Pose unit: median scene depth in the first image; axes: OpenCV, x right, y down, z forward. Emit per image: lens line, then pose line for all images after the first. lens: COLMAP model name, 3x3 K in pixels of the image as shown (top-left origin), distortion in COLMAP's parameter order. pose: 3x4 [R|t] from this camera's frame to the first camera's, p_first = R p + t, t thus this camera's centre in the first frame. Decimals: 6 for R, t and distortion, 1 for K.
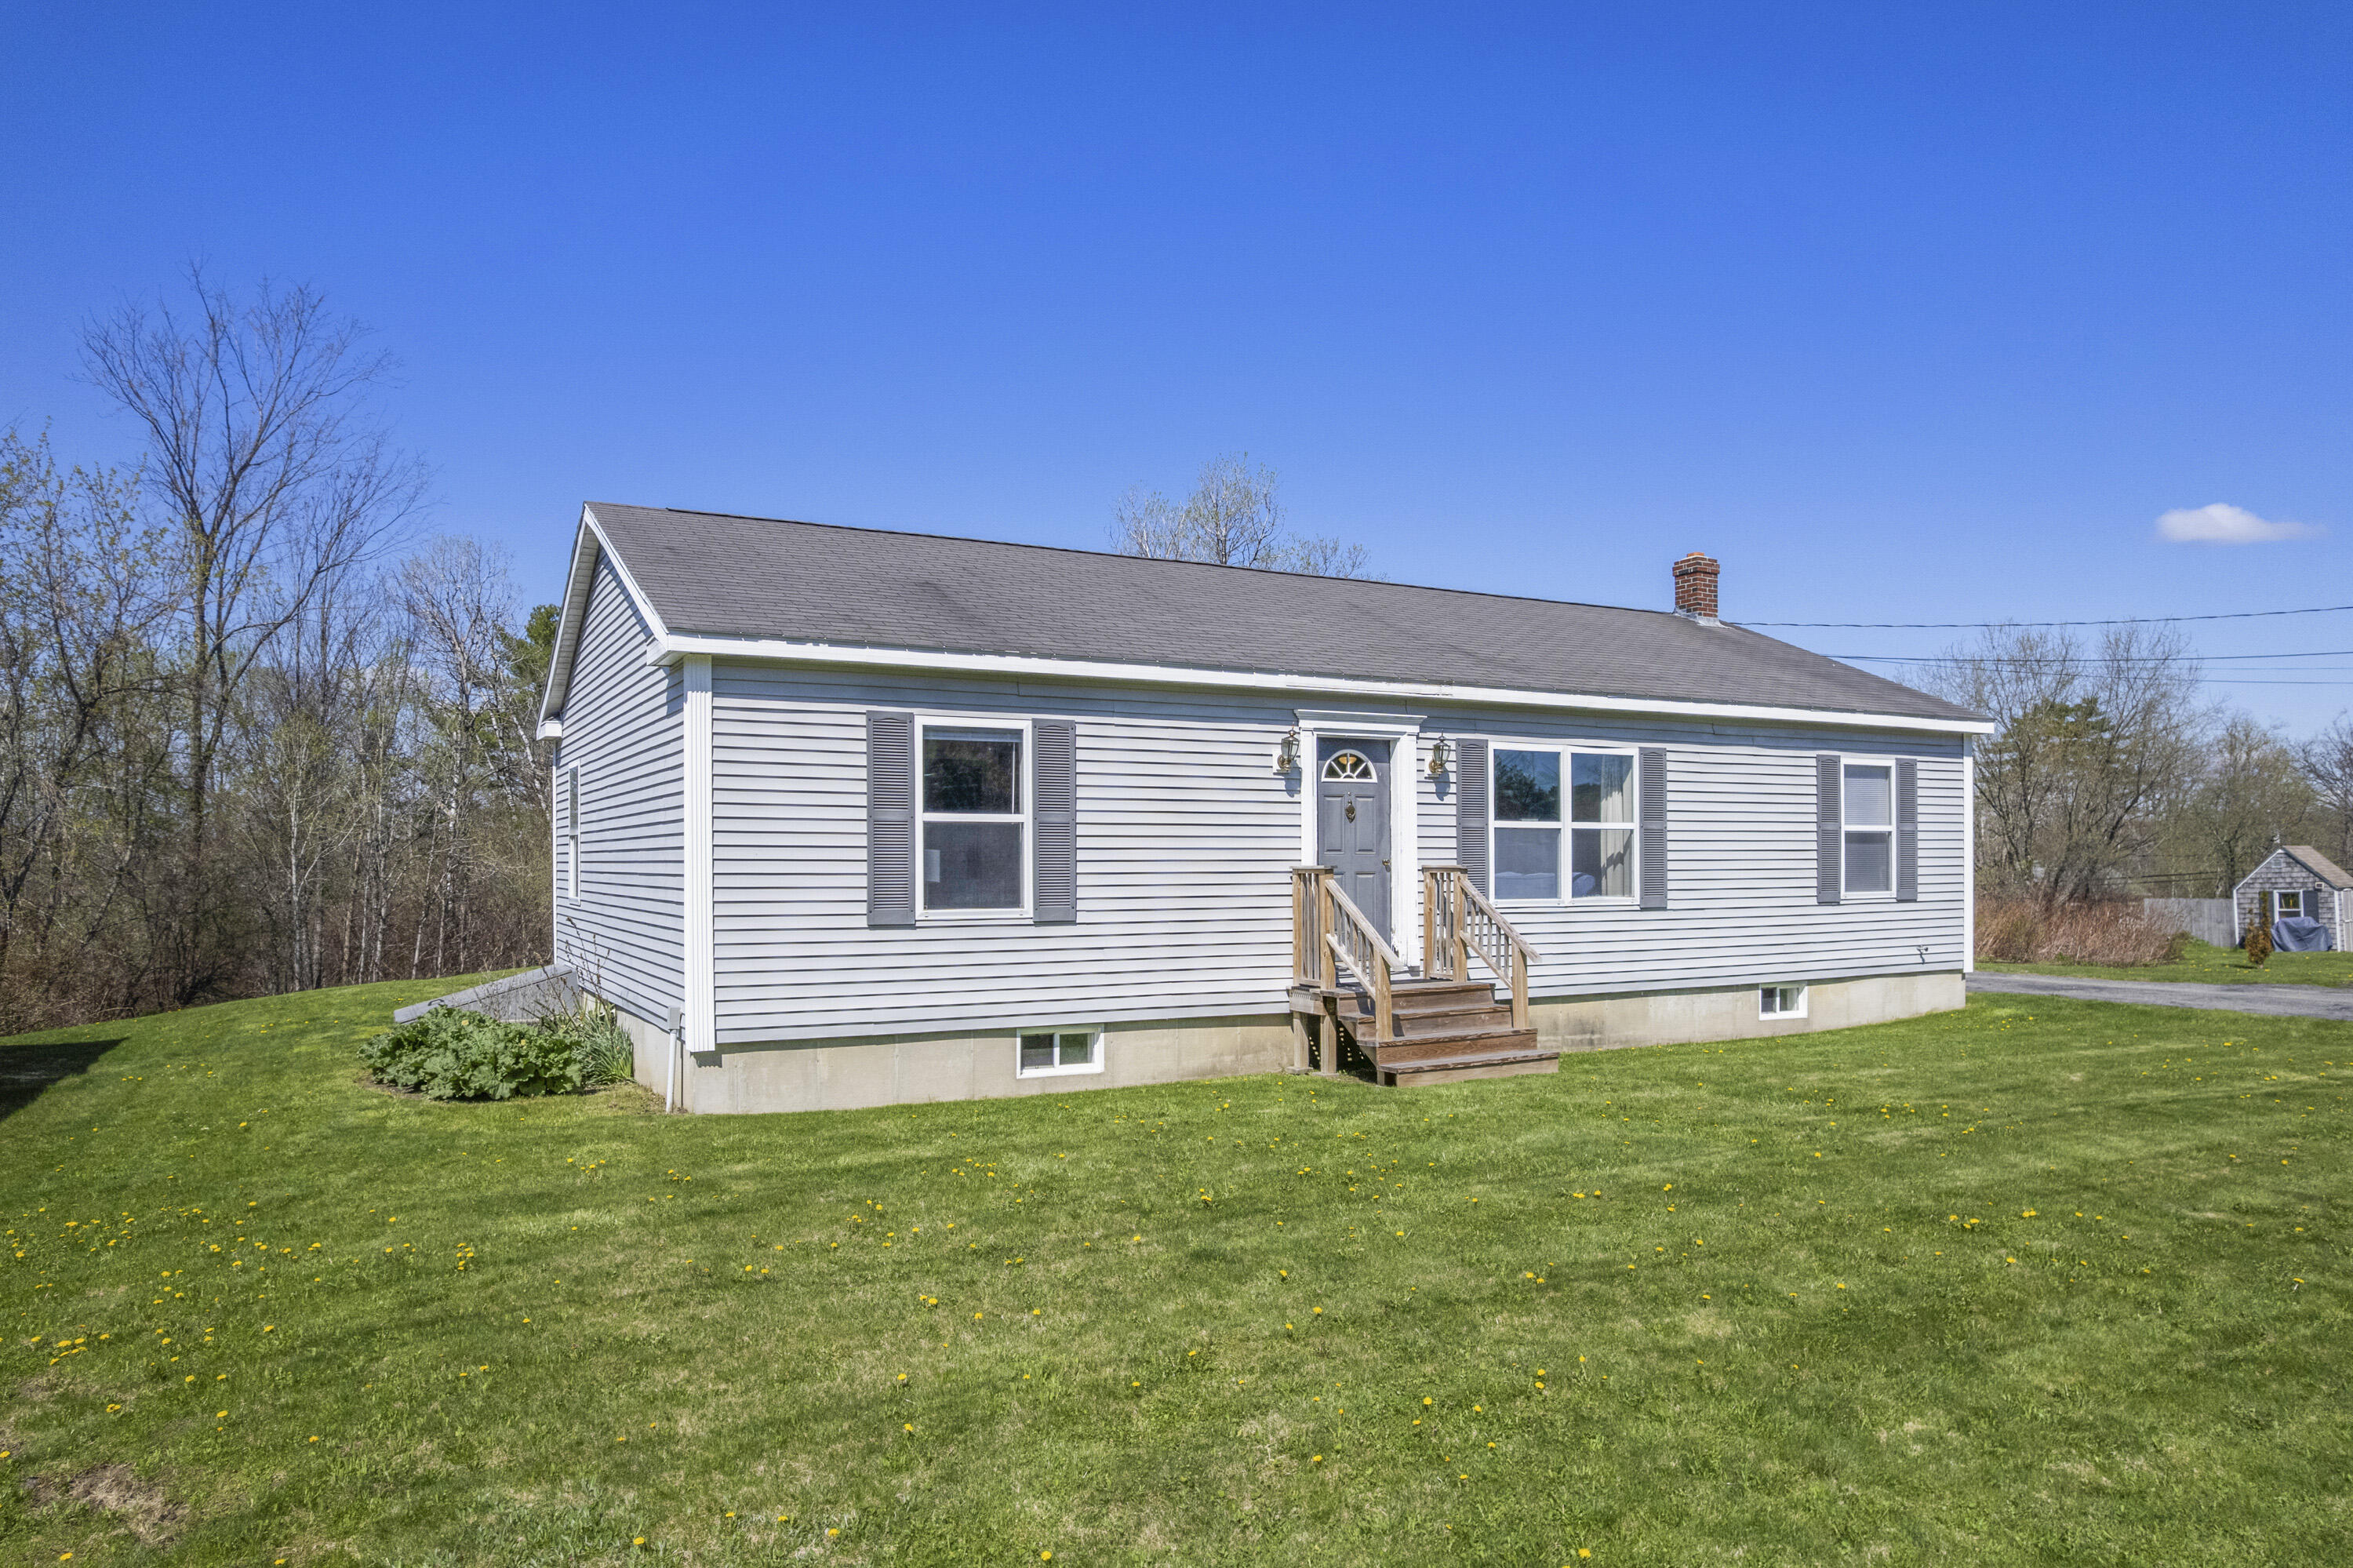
lens RADIAL K [[1503.9, 0, 1173.9], [0, 1503.9, 825.9], [0, 0, 1]] dist [-0.025272, 0.003304]
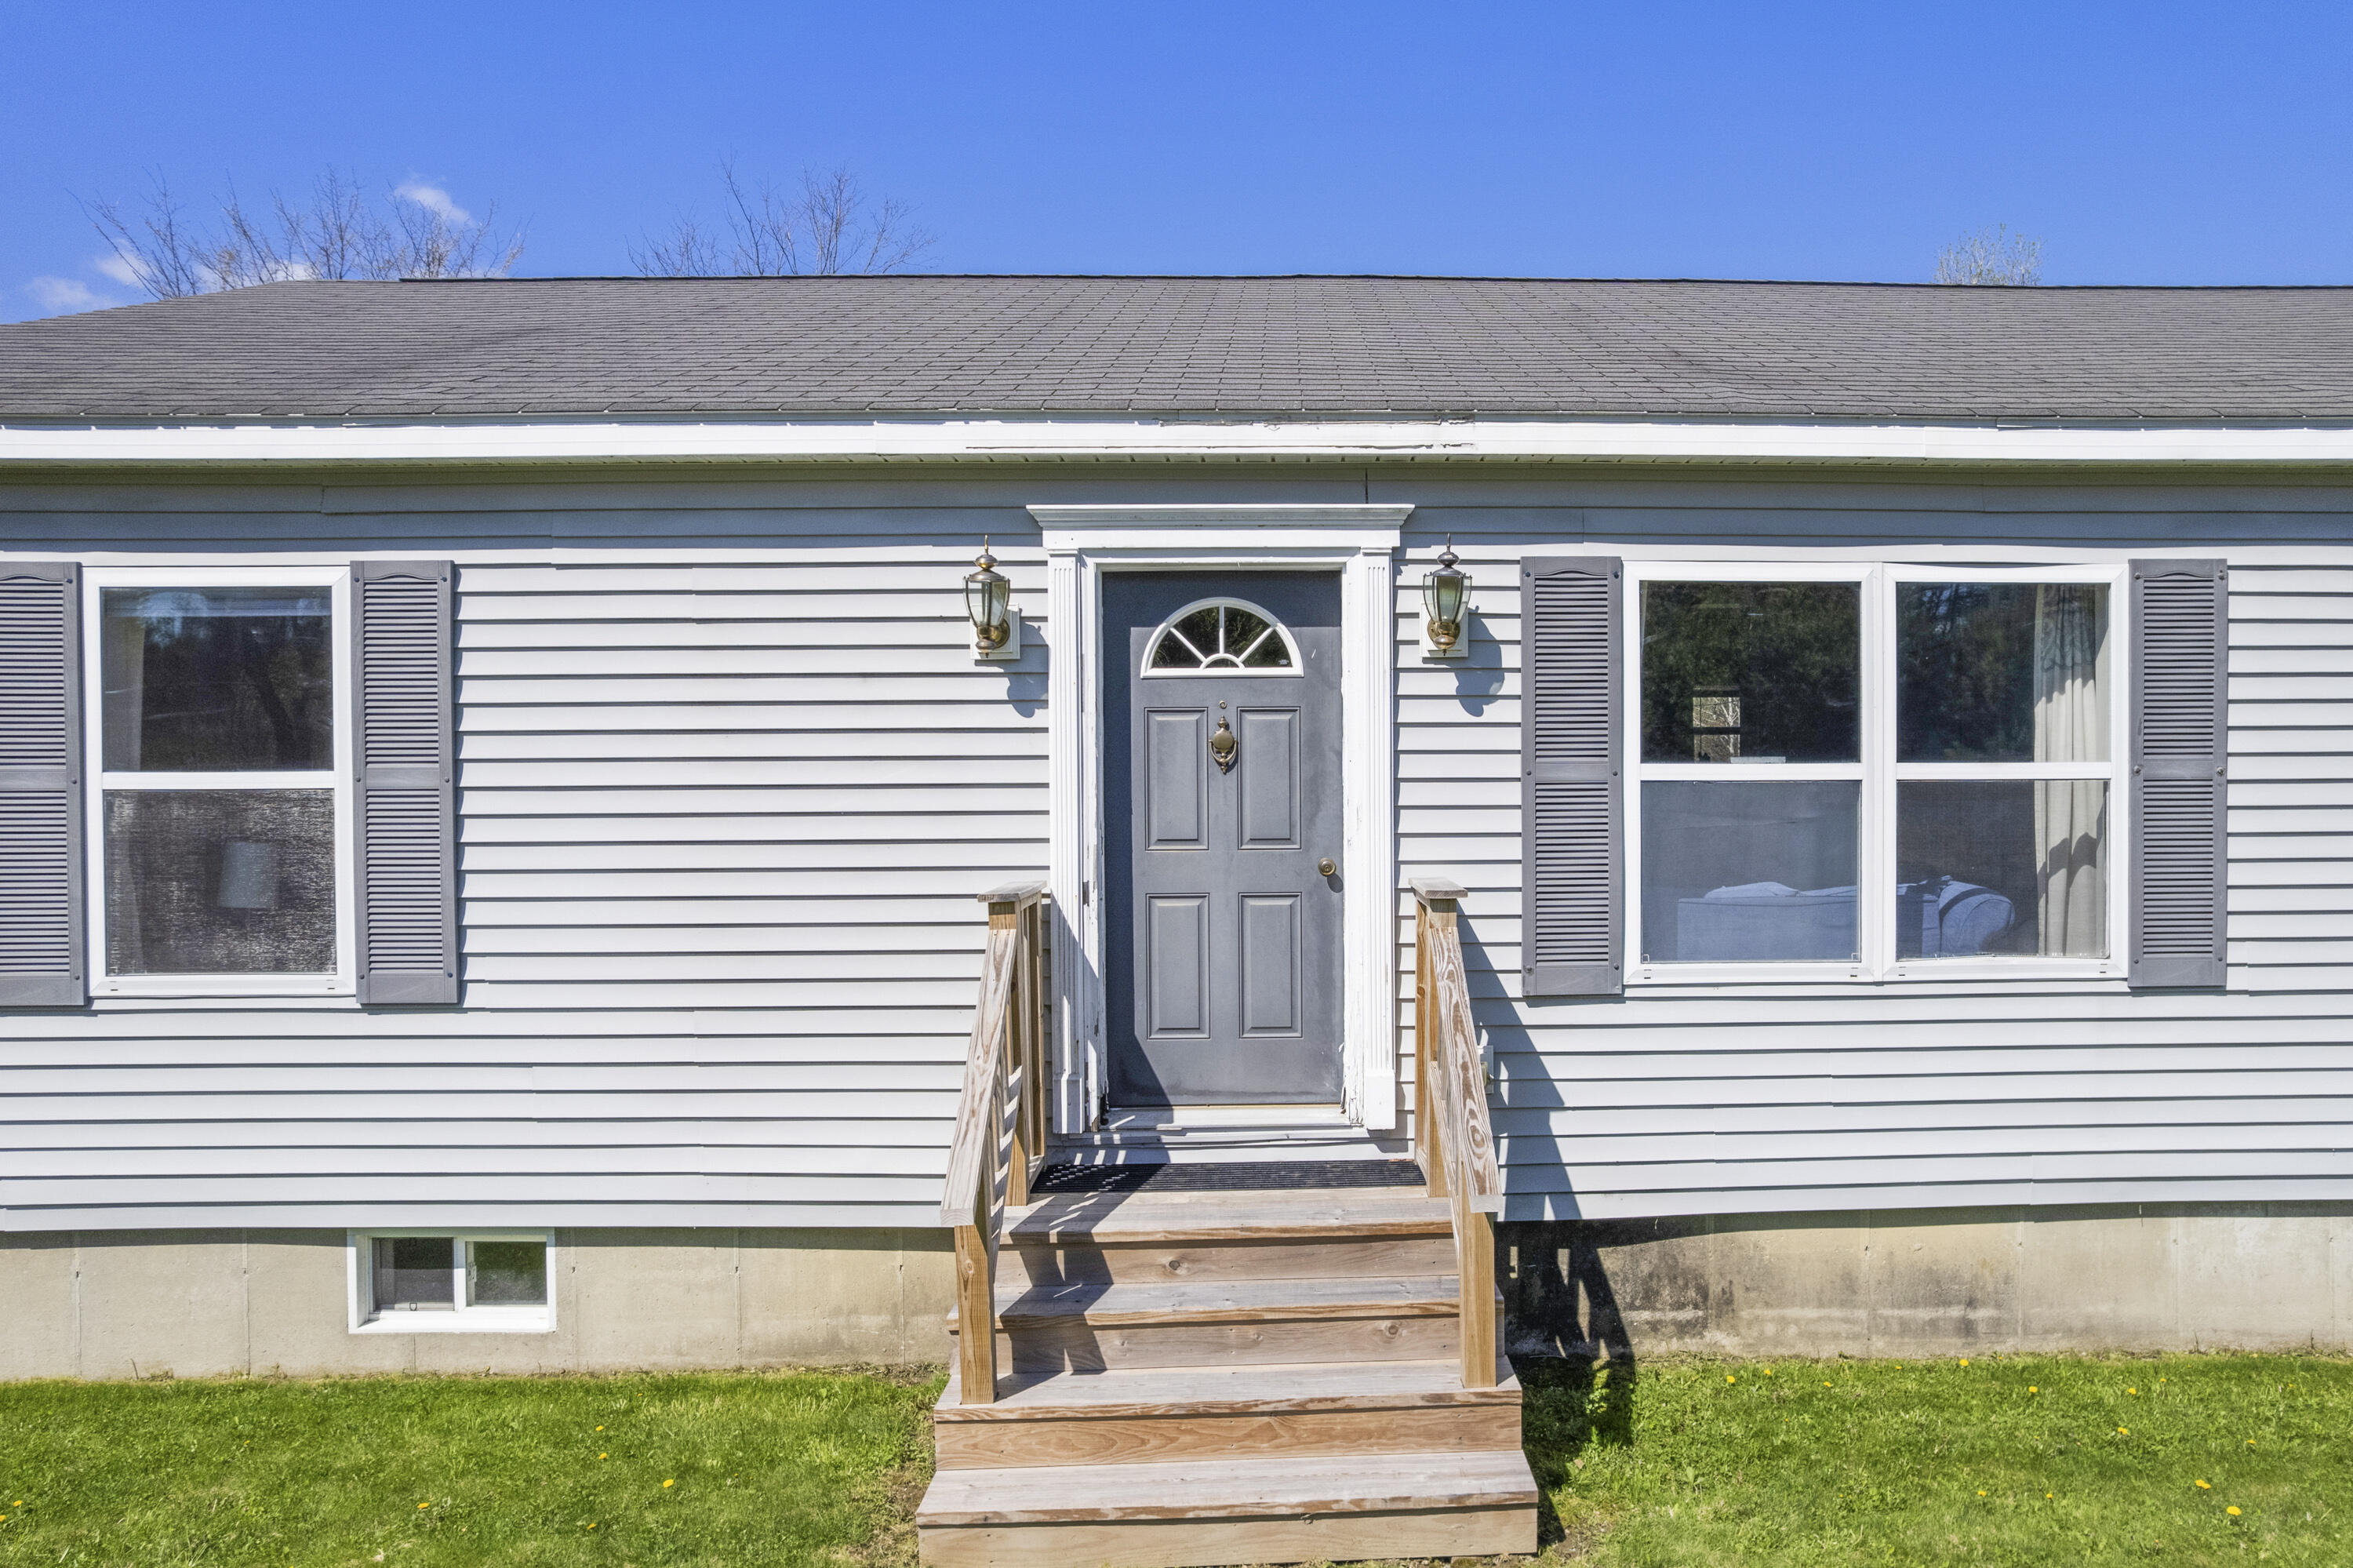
lens RADIAL K [[1517.3, 0, 1326.7], [0, 1517.3, 786.5], [0, 0, 1]] dist [-0.053264, 0.027391]
pose [[0.895706, 0.003642, -0.444631, 0.380536], [0.014092, 0.999232, 0.036573, -0.015852], [0.444423, -0.039024, 0.894967, 0.738091]]
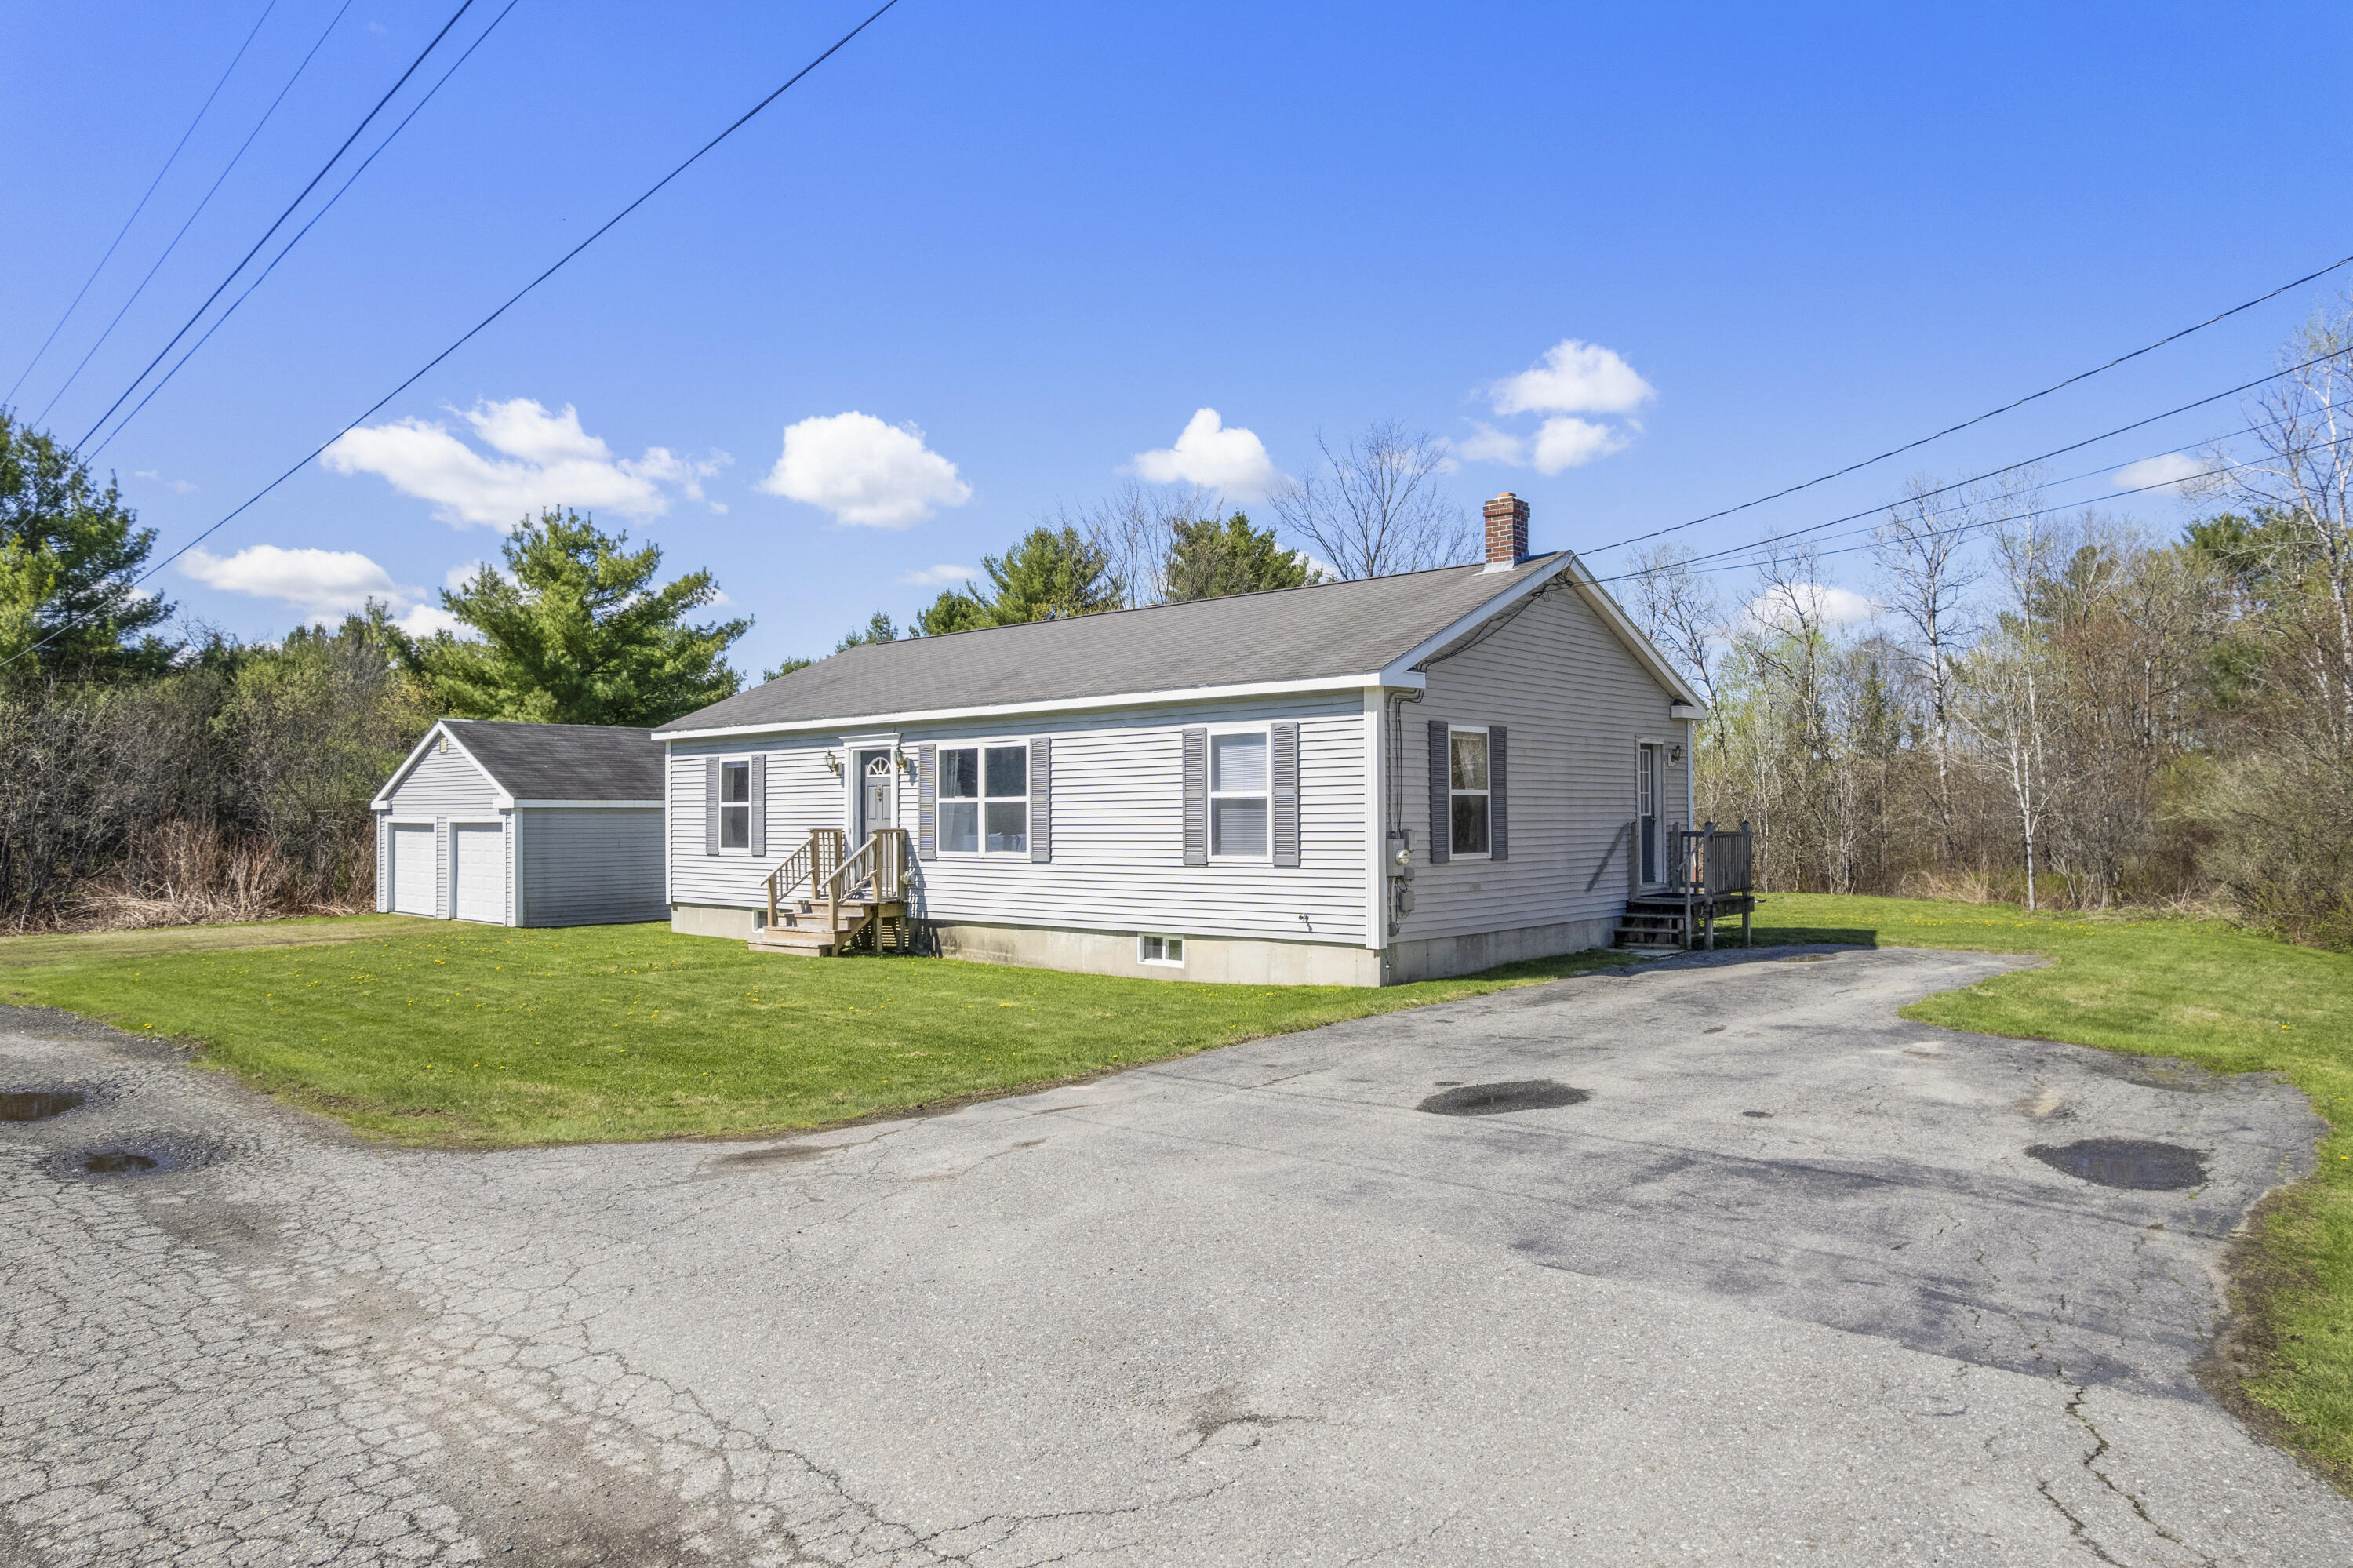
lens RADIAL K [[1503.9, 0, 1173.9], [0, 1503.9, 825.9], [0, 0, 1]] dist [-0.025272, 0.003304]
pose [[0.338206, 0.005765, -0.941055, 2.033214], [0.027788, 0.999484, 0.016110, 0.007677], [0.940662, -0.031599, 0.337871, 0.866704]]
